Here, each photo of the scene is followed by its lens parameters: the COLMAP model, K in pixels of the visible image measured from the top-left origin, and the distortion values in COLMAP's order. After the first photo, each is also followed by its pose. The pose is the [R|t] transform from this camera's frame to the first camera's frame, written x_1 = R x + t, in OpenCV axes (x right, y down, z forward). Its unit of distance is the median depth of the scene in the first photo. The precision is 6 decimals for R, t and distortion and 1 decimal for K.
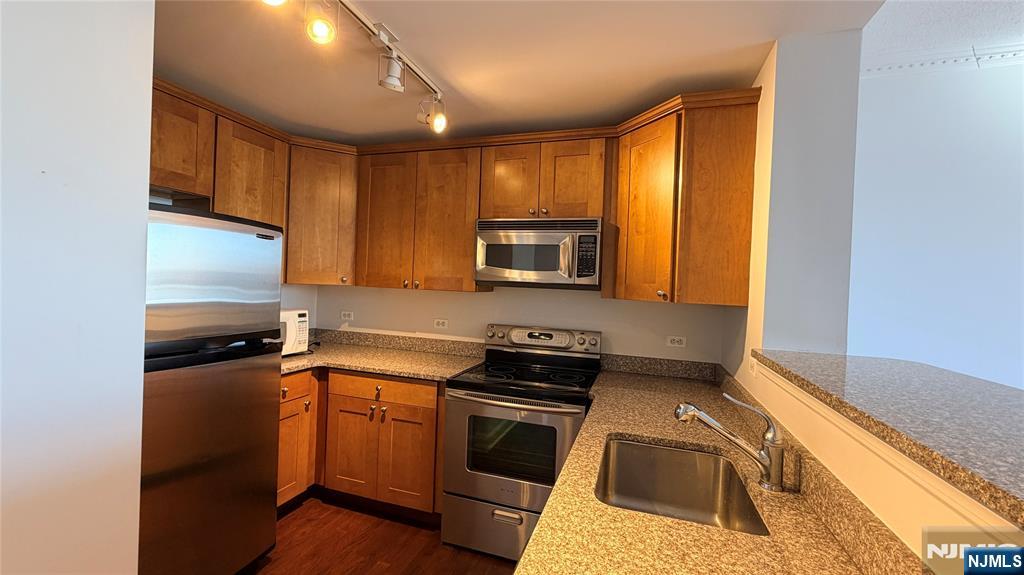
lens RADIAL K [[409.1, 0, 510.3], [0, 409.1, 288.2], [0, 0, 1]] dist [0.001795, -0.000104]
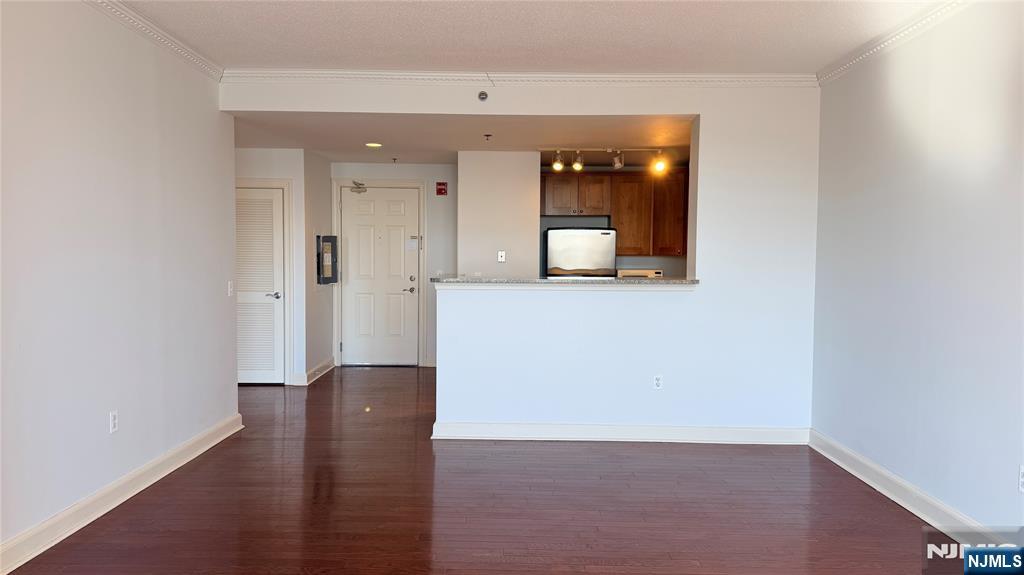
lens RADIAL K [[714.1, 0, 511.7], [0, 714.1, 290.8], [0, 0, 1]] dist [0.153890, -0.275508]
pose [[0.302111, 0.006890, -0.953248, 2.545440], [-0.004589, 0.999973, 0.005773, 0.146611], [0.953262, 0.002630, 0.302134, -0.593462]]
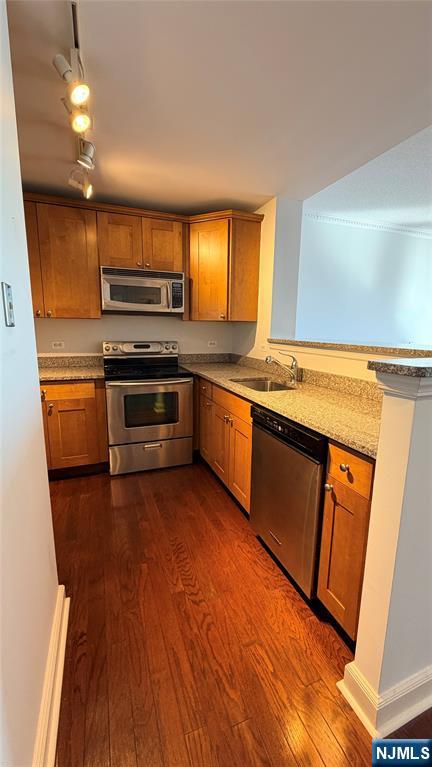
lens RADIAL K [[306.4, 0, 217.8], [0, 306.4, 381.6], [0, 0, 1]] dist [0.001795, -0.000104]
pose [[0.776506, -0.137909, 0.614833, -0.501204], [0.024600, 0.981646, 0.189119, 0.035724], [-0.629630, -0.131727, 0.765646, -0.131583]]
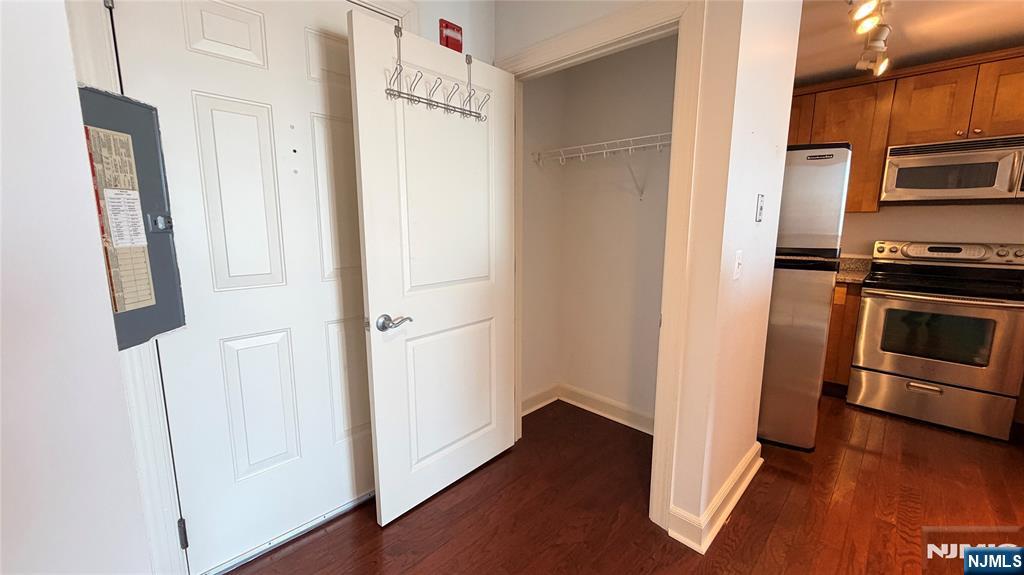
lens RADIAL K [[409.1, 0, 510.3], [0, 409.1, 288.2], [0, 0, 1]] dist [0.001795, -0.000104]
pose [[0.892131, 0.034282, -0.450475, -0.523564], [0.029442, 0.990585, 0.133694, 0.041606], [0.450817, -0.132536, 0.882722, -0.574679]]
